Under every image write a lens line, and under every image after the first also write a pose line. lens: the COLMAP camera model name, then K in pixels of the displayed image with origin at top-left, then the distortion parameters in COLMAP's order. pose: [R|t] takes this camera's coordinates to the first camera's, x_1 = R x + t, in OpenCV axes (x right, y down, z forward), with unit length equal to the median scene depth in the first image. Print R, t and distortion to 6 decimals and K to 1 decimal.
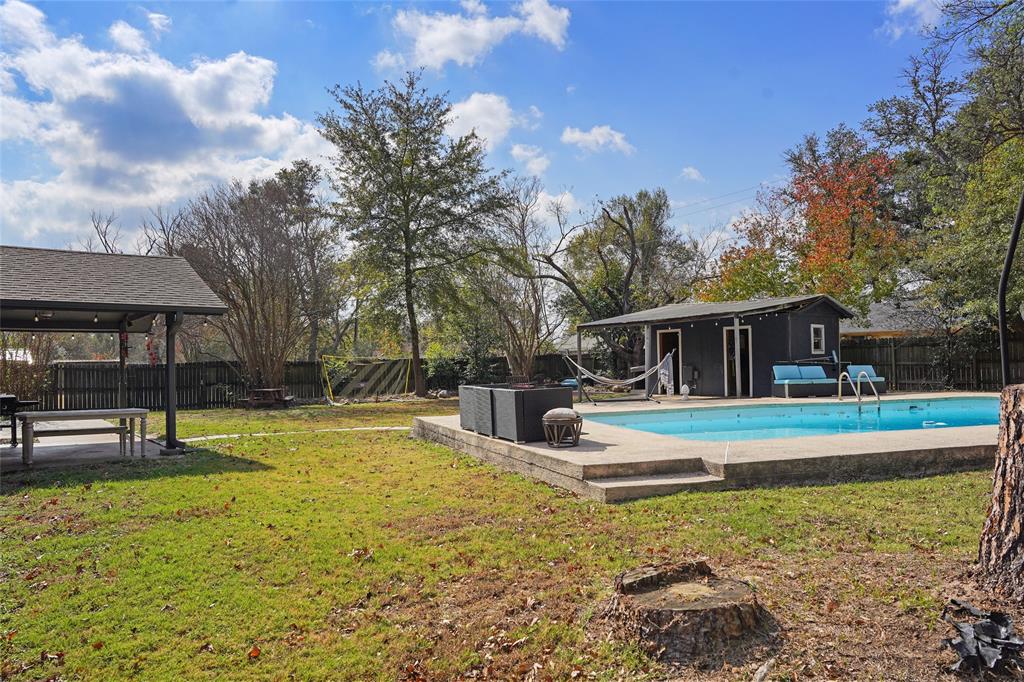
lens RADIAL K [[729.3, 0, 512.0], [0, 729.3, 341.0], [0, 0, 1]] dist [-0.177568, 0.157500]
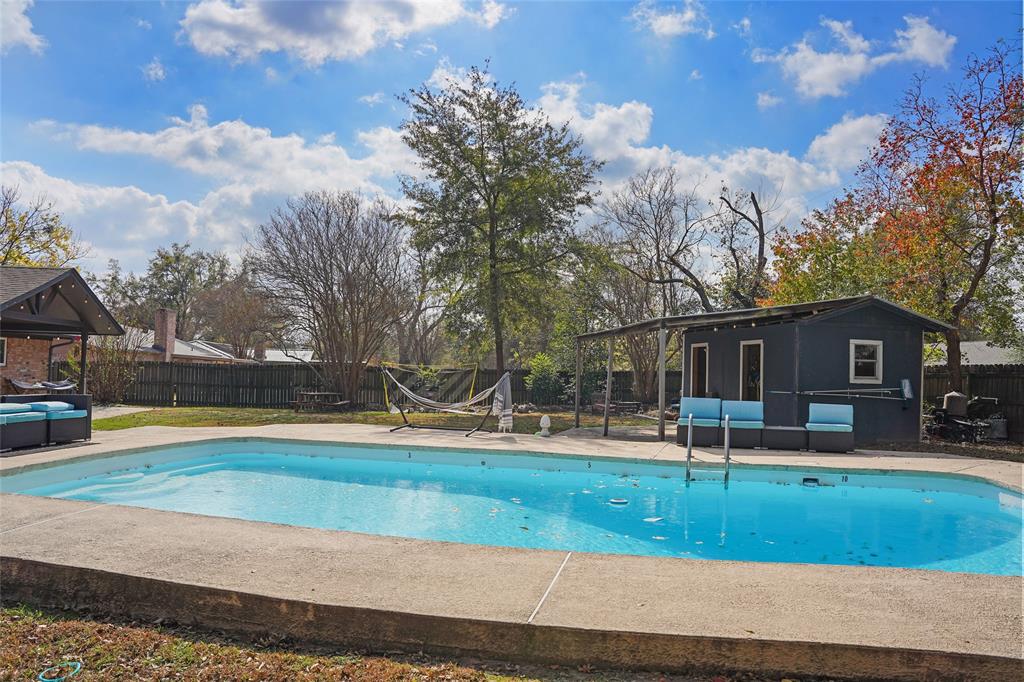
lens RADIAL K [[729.3, 0, 512.0], [0, 729.3, 341.0], [0, 0, 1]] dist [-0.177568, 0.157500]
pose [[0.878002, 0.017731, -0.478329, 0.359664], [-0.024180, 0.999681, -0.007326, -0.007301], [0.478047, 0.017998, 0.878150, 0.197492]]
